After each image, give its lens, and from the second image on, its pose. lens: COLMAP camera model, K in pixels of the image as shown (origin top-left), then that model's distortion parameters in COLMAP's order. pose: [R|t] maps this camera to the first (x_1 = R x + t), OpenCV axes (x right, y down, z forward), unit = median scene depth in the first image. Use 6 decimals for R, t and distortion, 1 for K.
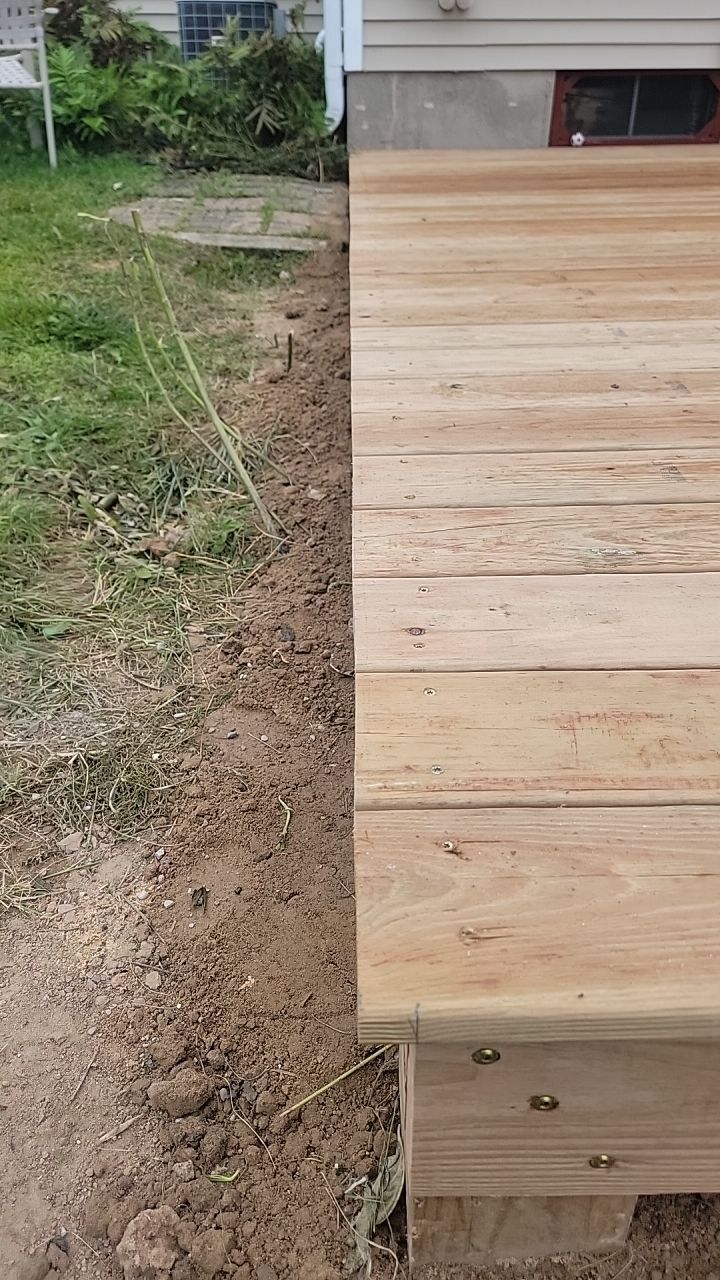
lens RADIAL K [[909.4, 0, 350.5], [0, 909.4, 650.4], [0, 0, 1]] dist [0.047939, -0.031744]
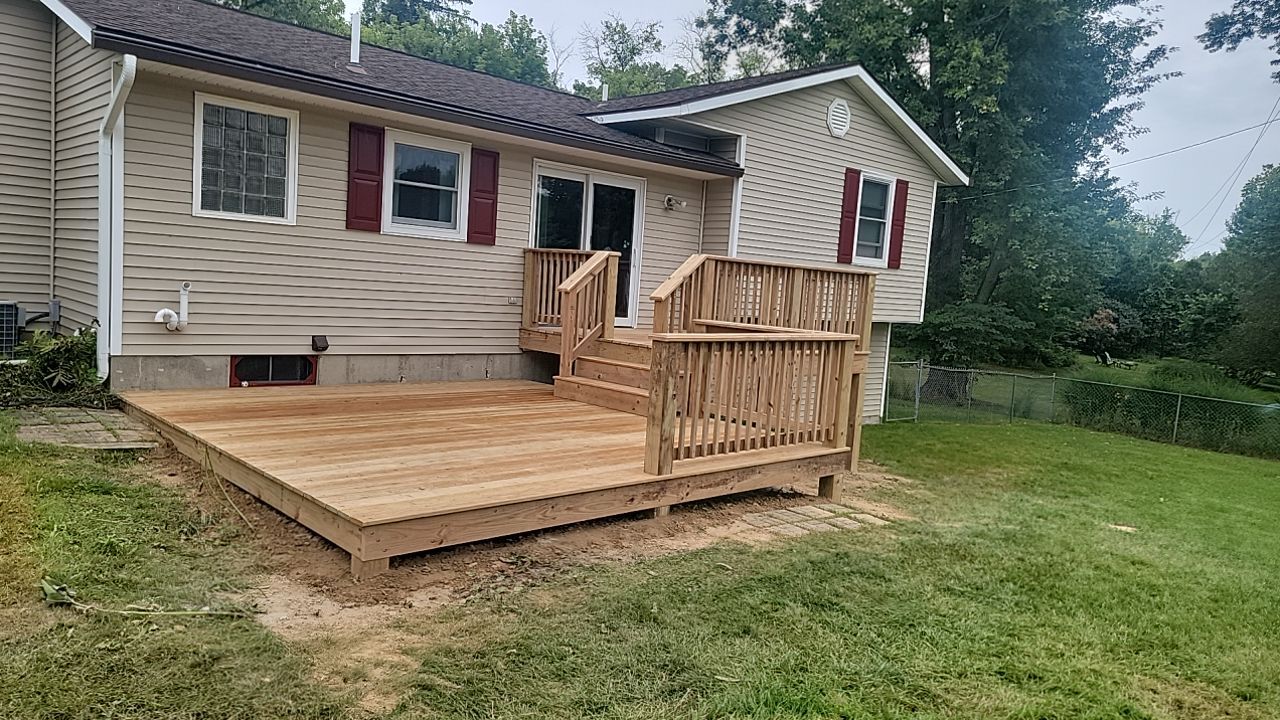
lens RADIAL K [[909.4, 0, 643.2], [0, 909.4, 368.0], [0, 0, 1]] dist [0.047939, -0.031744]
pose [[0.740333, -0.009142, 0.672179, -1.389476], [0.302092, 0.897782, -0.320512, 0.939915], [-0.600540, 0.440345, 0.667419, -2.622958]]
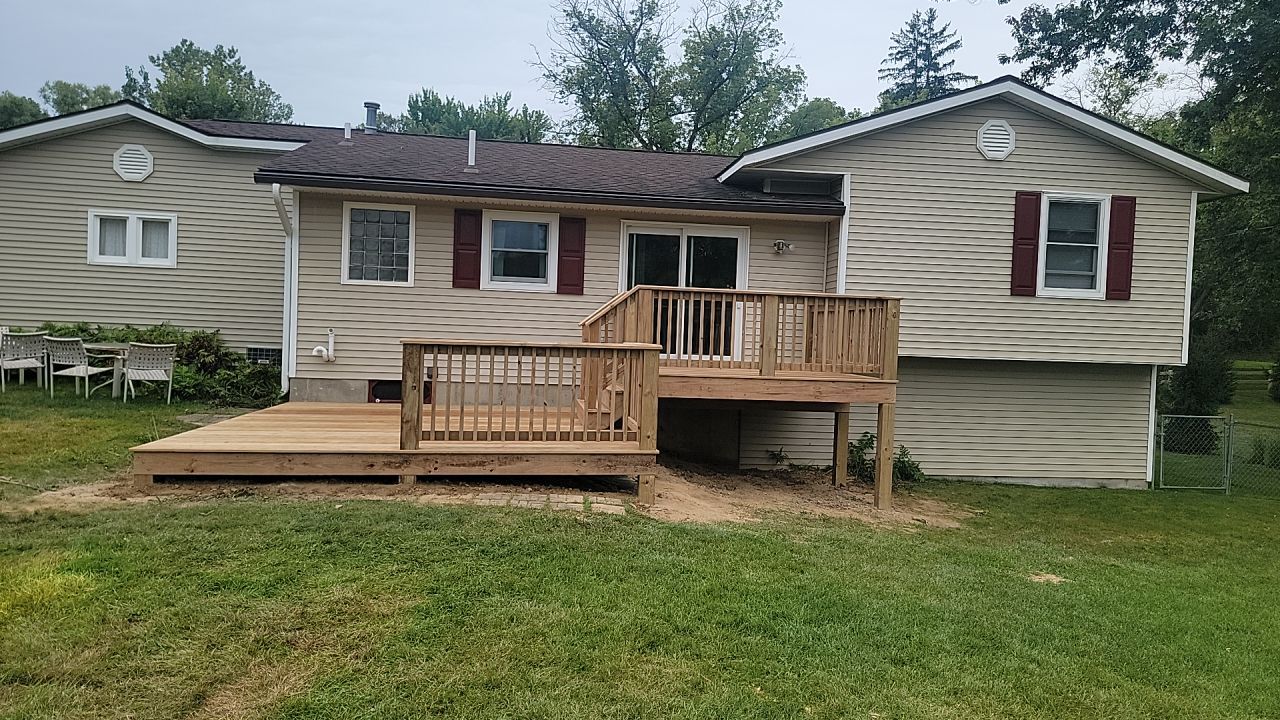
lens RADIAL K [[909.4, 0, 653.0], [0, 909.4, 355.2], [0, 0, 1]] dist [0.047939, -0.031744]
pose [[0.993174, 0.035779, 0.111017, 2.399955], [0.027329, 0.853914, -0.519695, 2.438936], [-0.113393, 0.519182, 0.847108, -4.675101]]
